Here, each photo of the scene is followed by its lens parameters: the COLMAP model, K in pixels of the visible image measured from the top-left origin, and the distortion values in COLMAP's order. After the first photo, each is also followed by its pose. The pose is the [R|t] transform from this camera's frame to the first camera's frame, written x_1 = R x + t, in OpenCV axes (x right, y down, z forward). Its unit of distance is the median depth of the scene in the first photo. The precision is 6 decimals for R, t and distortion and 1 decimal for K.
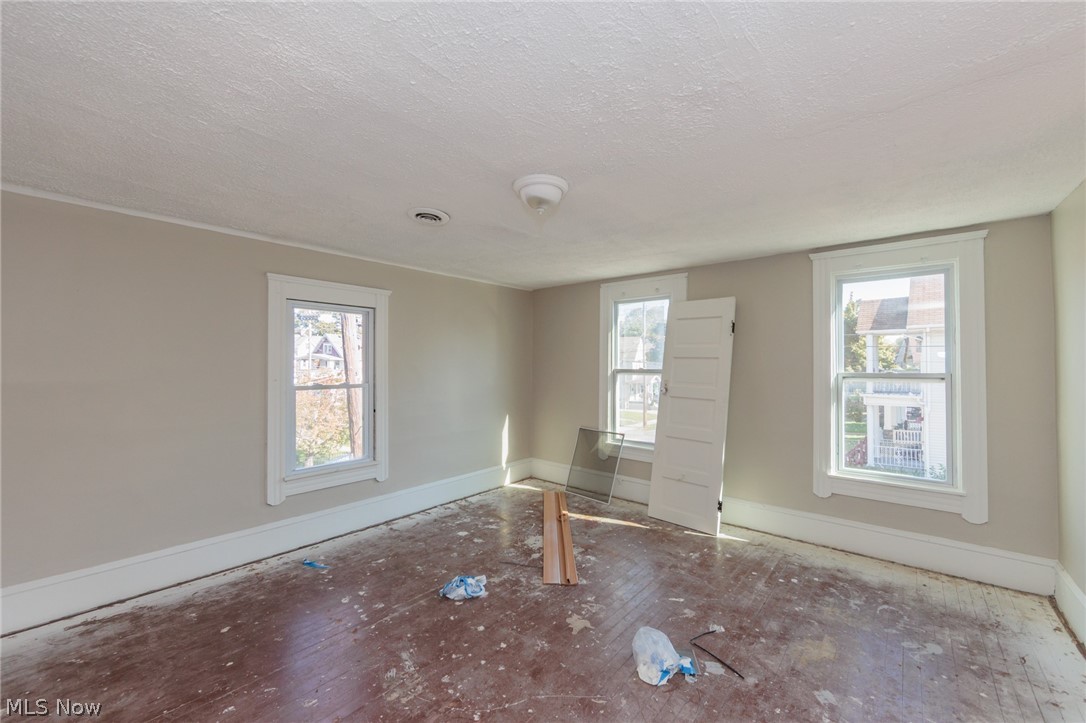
lens RADIAL K [[439.1, 0, 540.5], [0, 439.1, 364.4], [0, 0, 1]] dist [-0.001882, -0.000343]
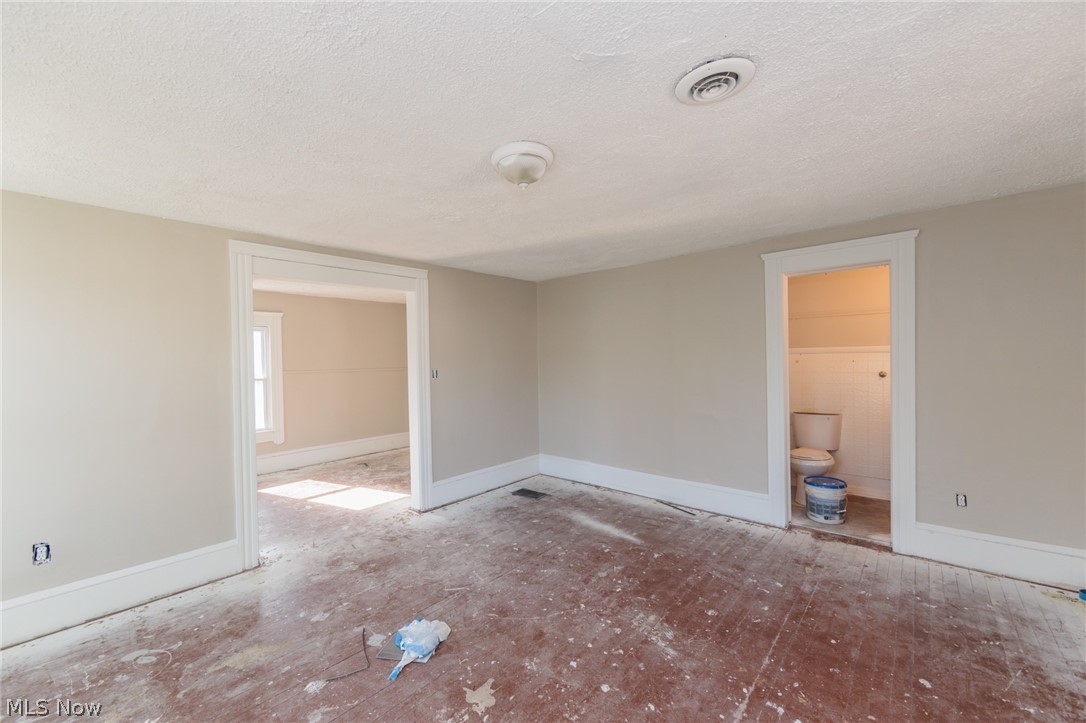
lens RADIAL K [[439.1, 0, 543.3], [0, 439.1, 359.9], [0, 0, 1]] dist [-0.001882, -0.000343]
pose [[-0.999080, 0.019490, 0.038207, -0.071941], [0.019221, 0.999788, -0.007385, 0.010427], [-0.038343, -0.006644, -0.999243, 1.997228]]
